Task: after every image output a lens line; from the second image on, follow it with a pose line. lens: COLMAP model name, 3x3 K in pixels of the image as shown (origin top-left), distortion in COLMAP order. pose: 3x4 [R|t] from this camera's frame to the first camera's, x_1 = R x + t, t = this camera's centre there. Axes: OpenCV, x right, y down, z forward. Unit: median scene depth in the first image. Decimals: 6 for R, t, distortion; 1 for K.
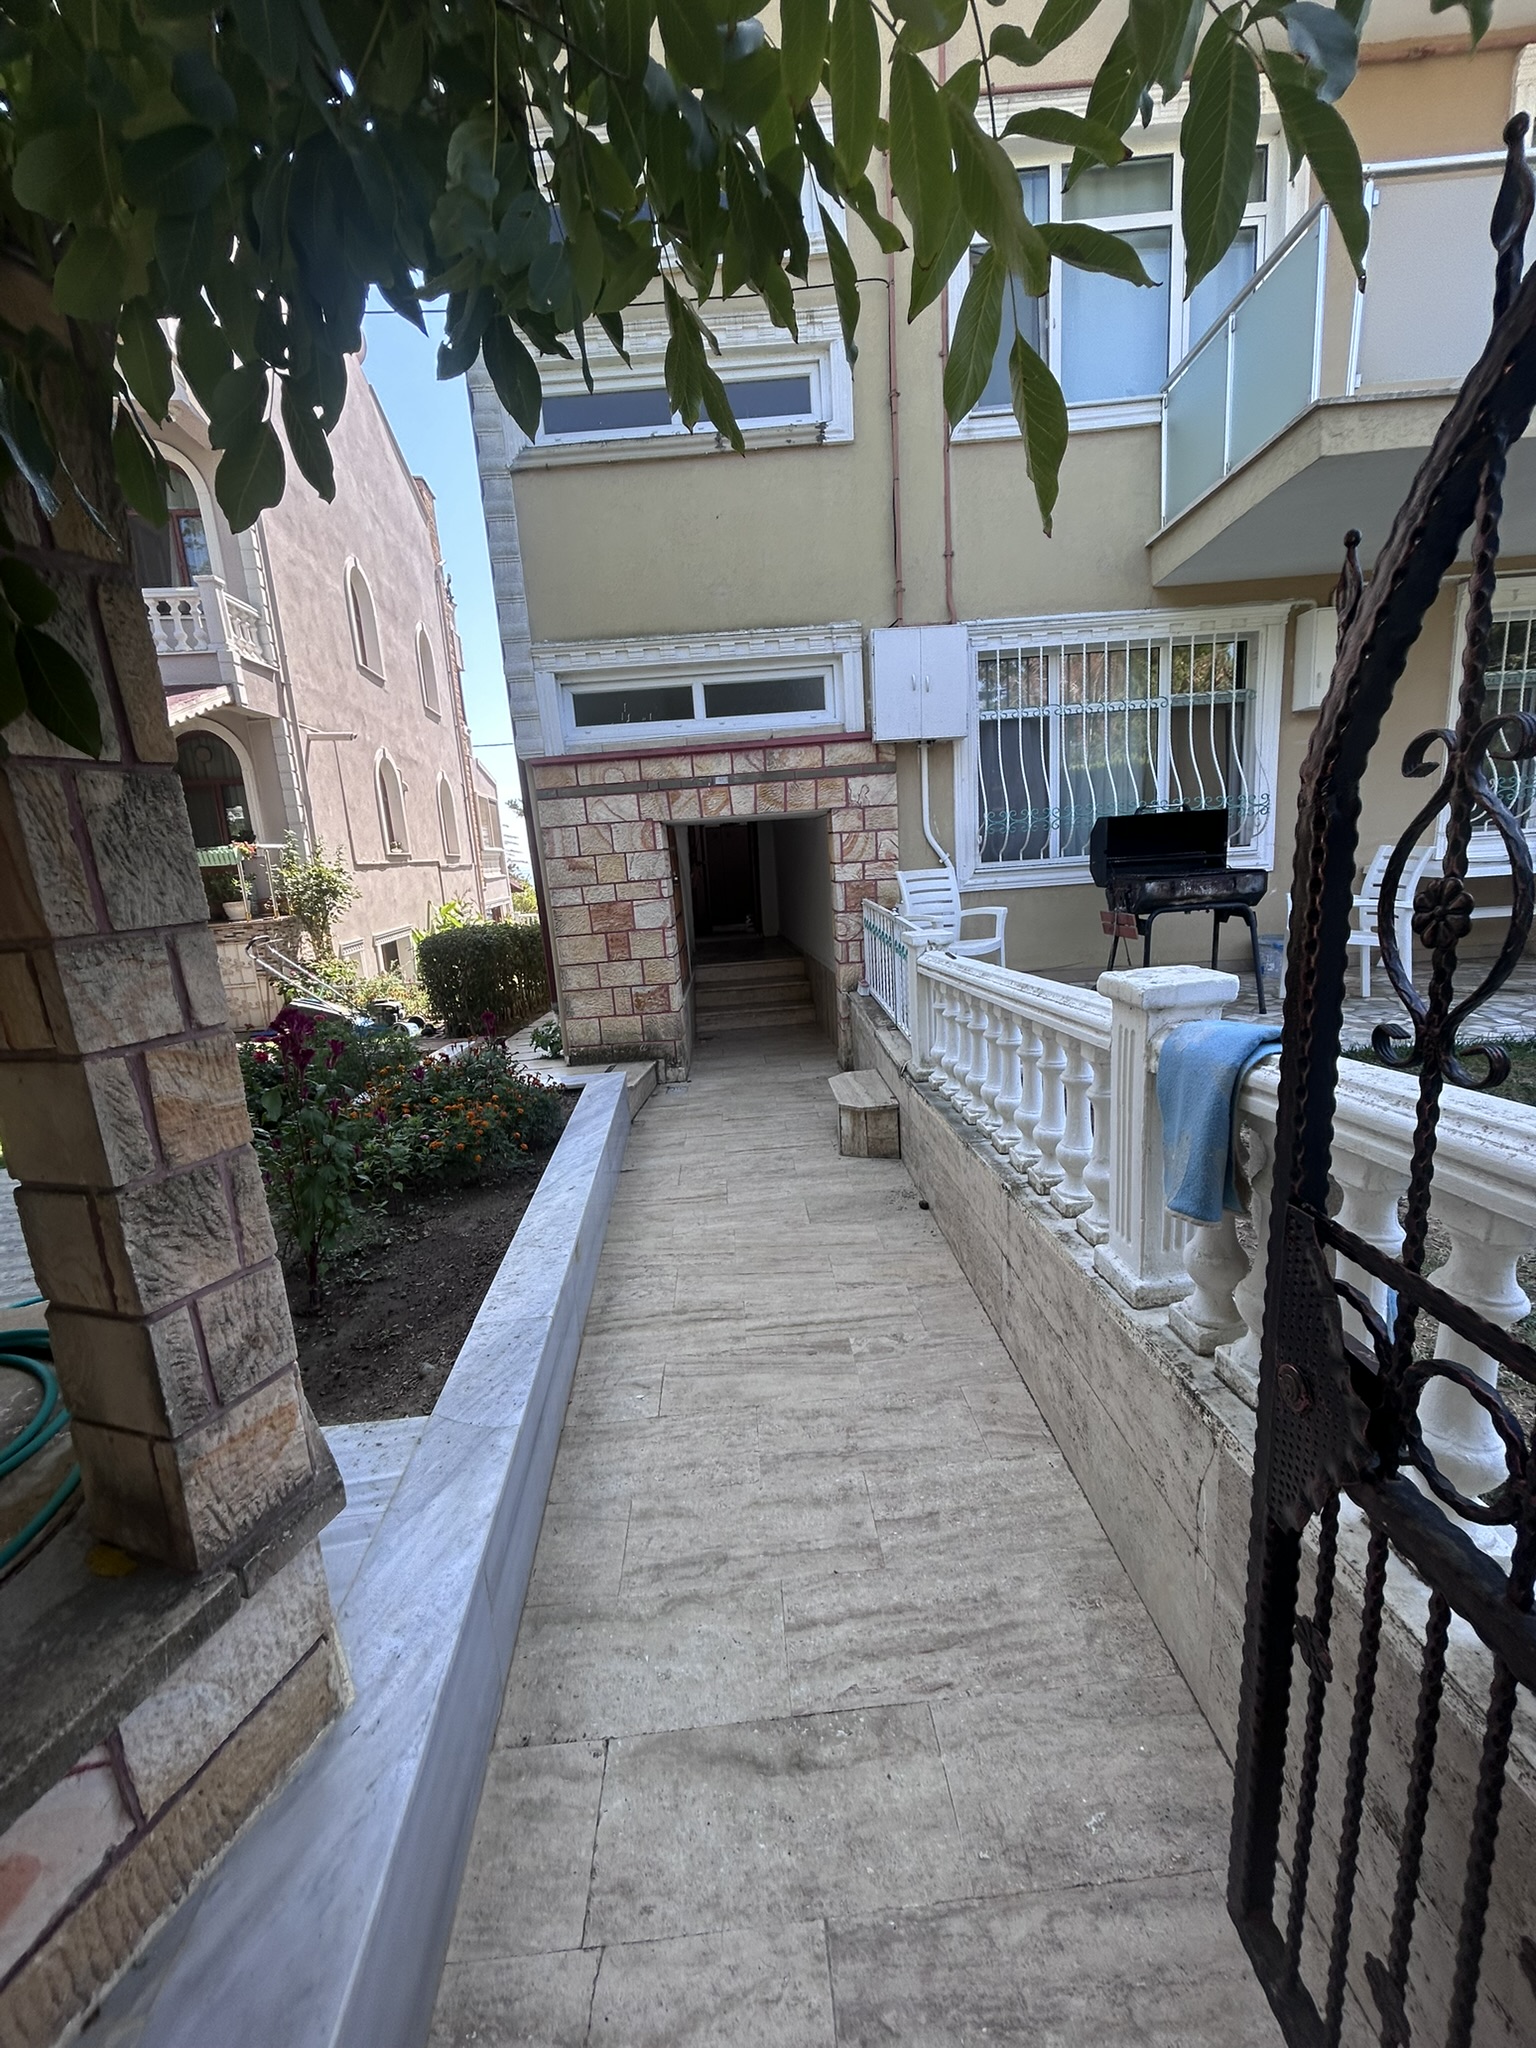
lens RADIAL K [[832.6, 0, 770.0], [0, 832.6, 1020.9], [0, 0, 1]] dist [-0.000441, 0.001557]
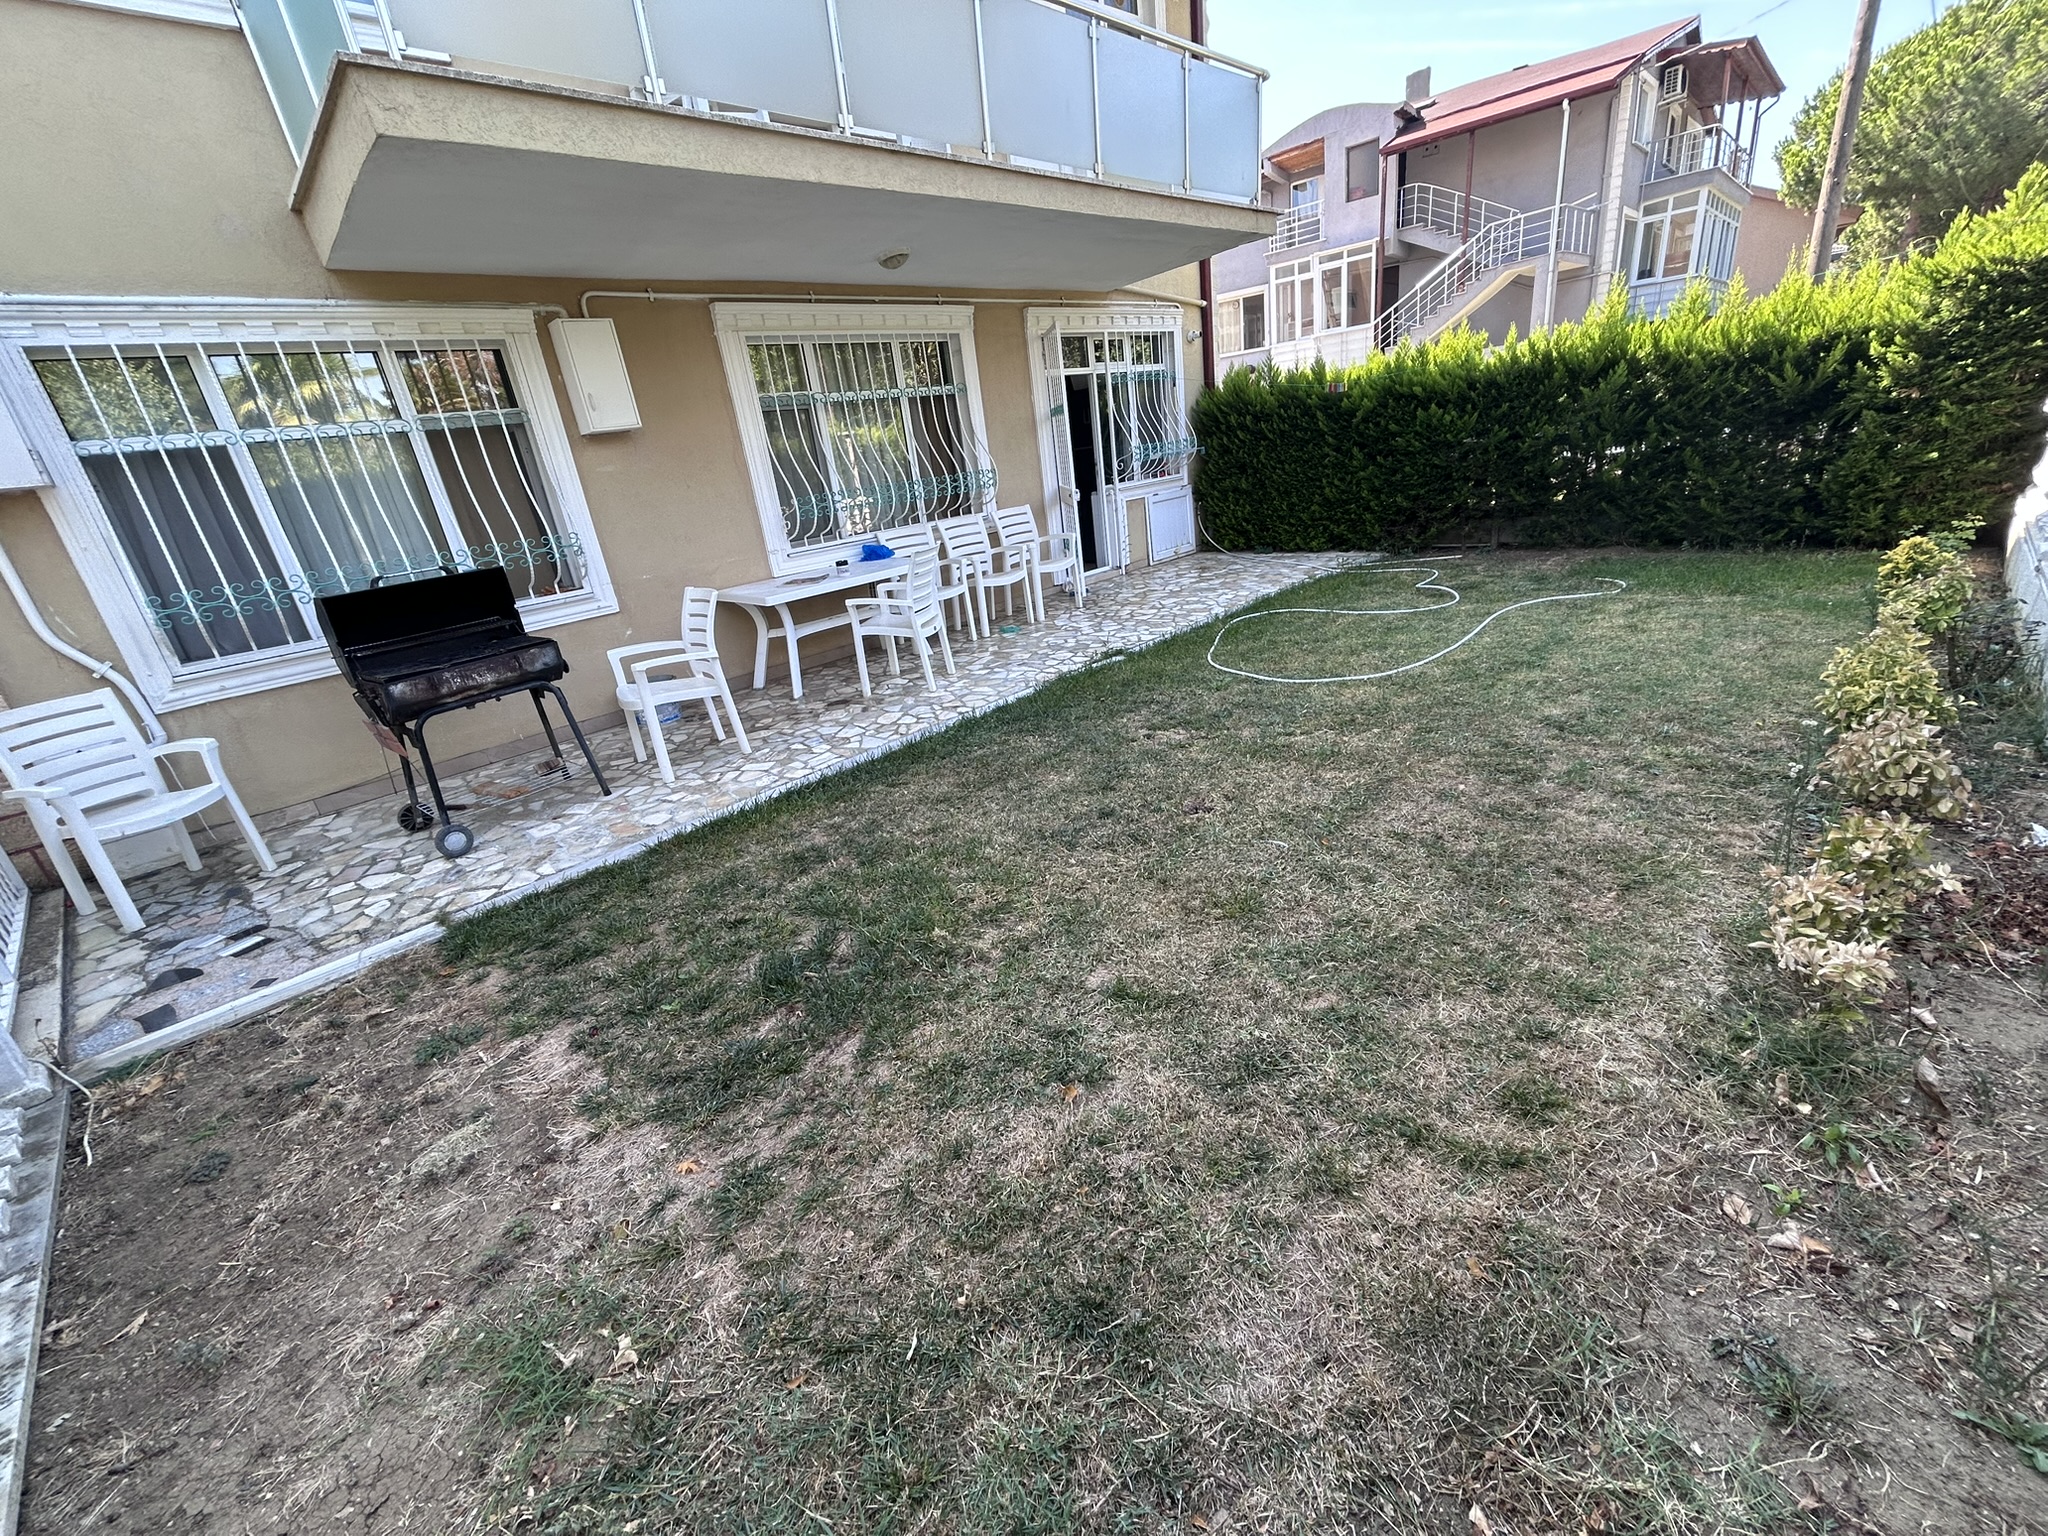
lens RADIAL K [[832.6, 0, 1023.3], [0, 832.6, 764.1], [0, 0, 1]] dist [-0.000441, 0.001557]
pose [[0.697561, -0.276973, 0.660829, 0.268832], [0.219919, 0.960514, 0.170436, -0.079879], [-0.681942, 0.026440, 0.730929, 0.032470]]
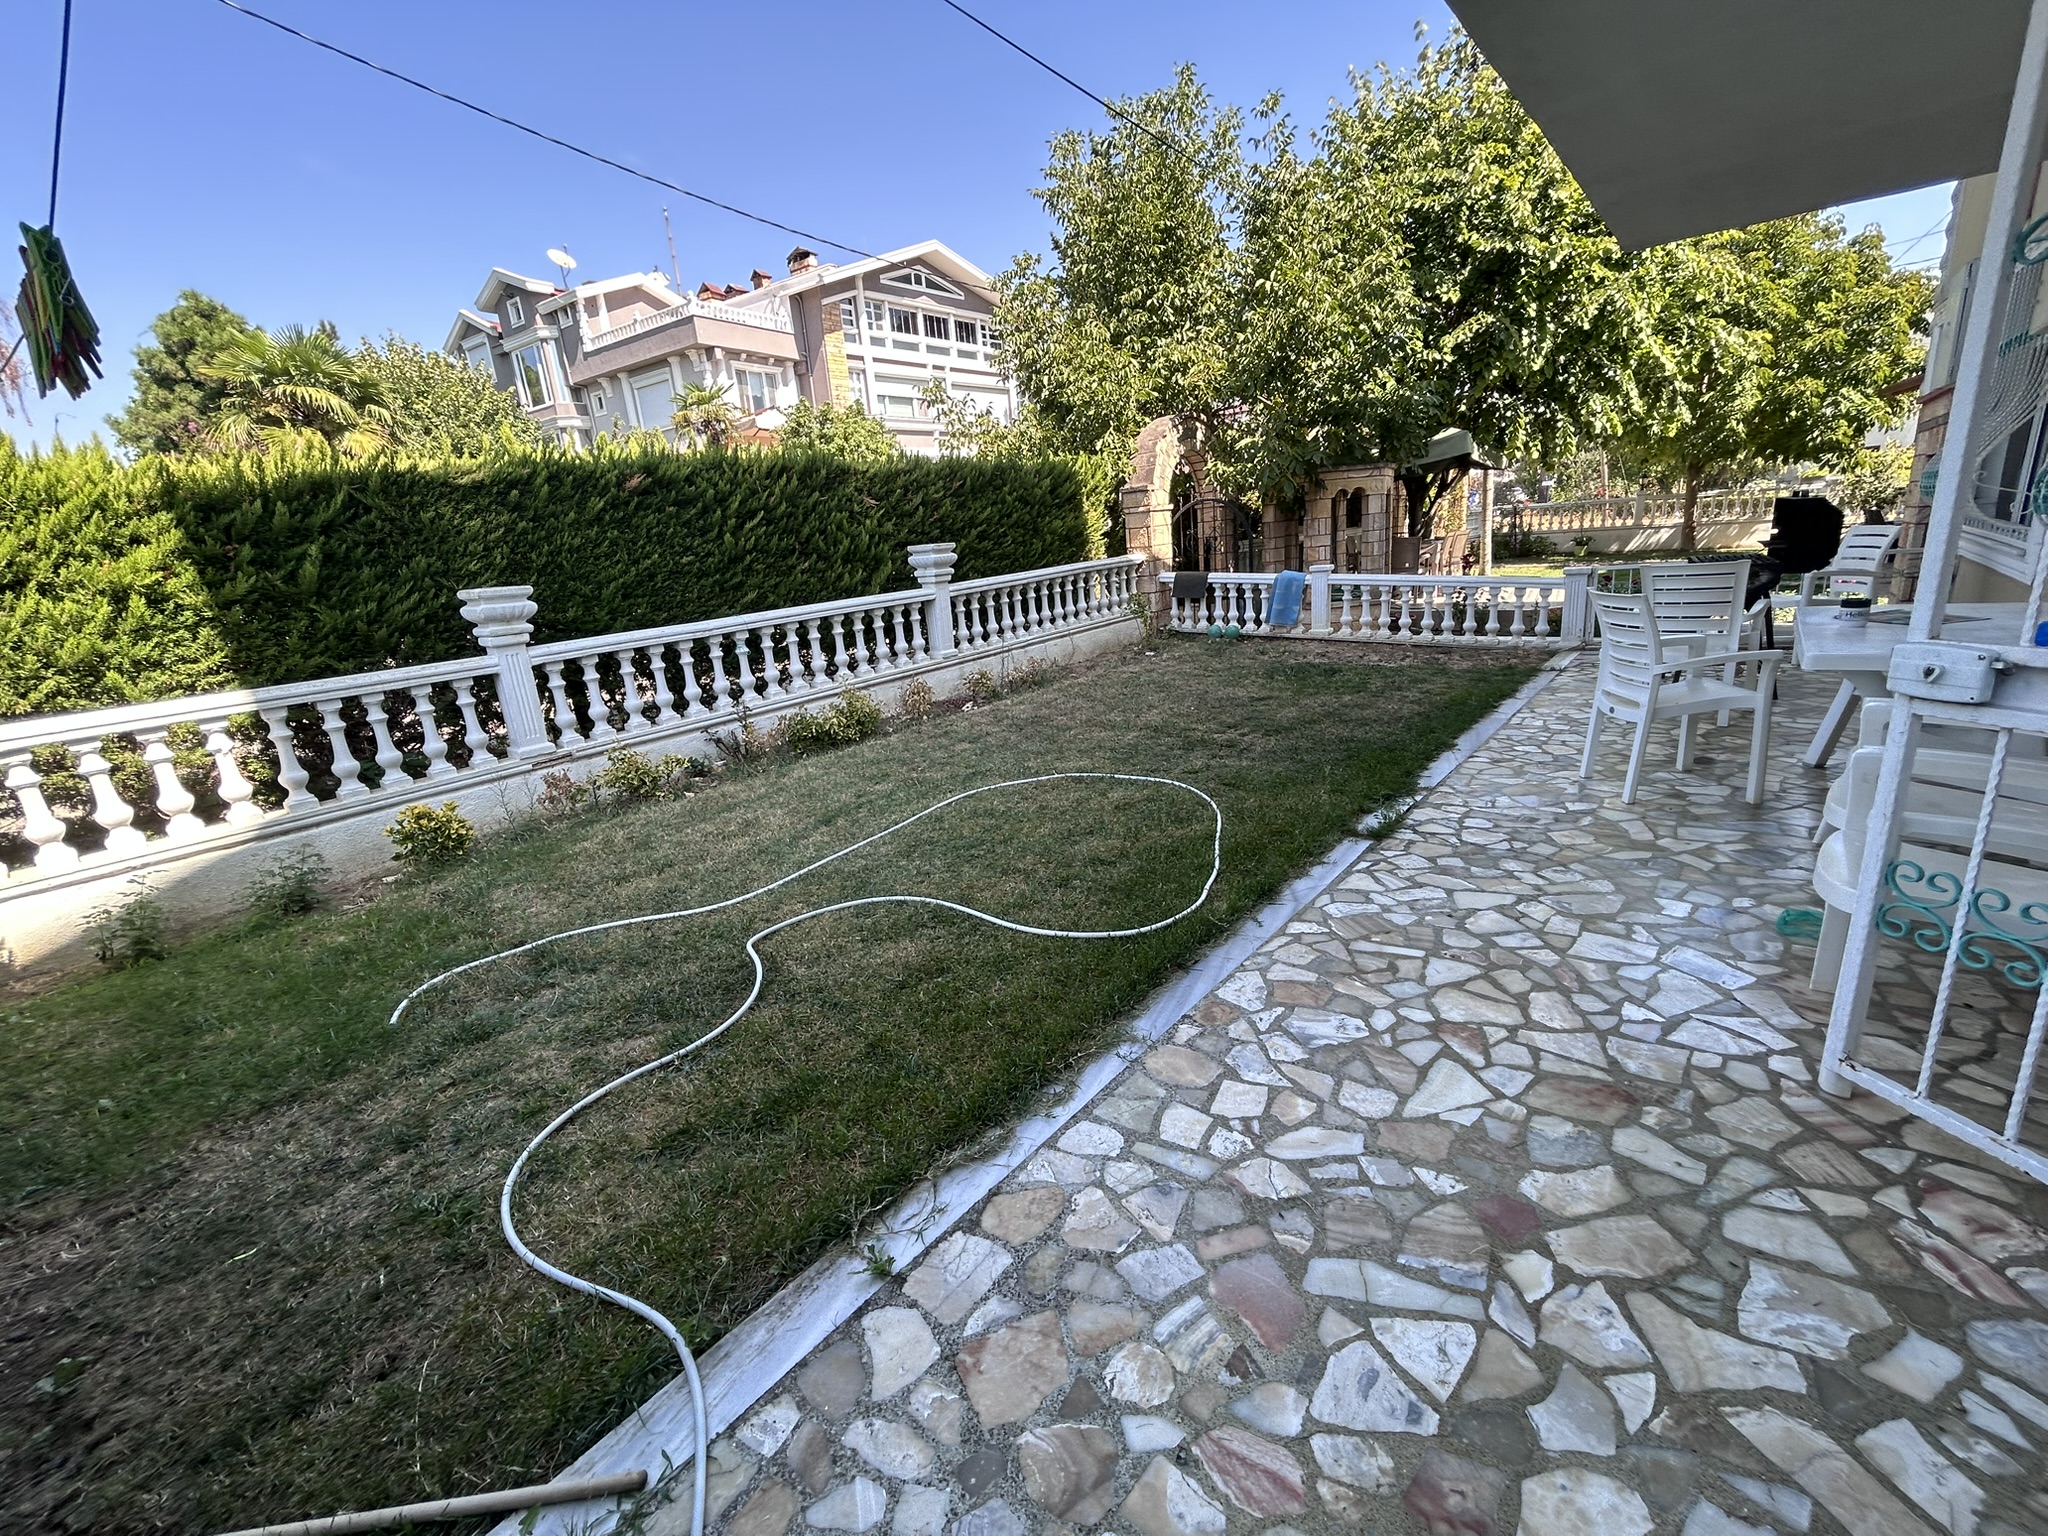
lens RADIAL K [[832.6, 0, 1019.9], [0, 832.6, 765.5], [0, 0, 1]] dist [-0.000441, 0.001557]
pose [[-0.628038, 0.316394, -0.710959, 1.647838], [-0.034048, 0.901568, 0.431296, -0.316055], [0.777437, 0.295077, -0.555446, 0.815295]]
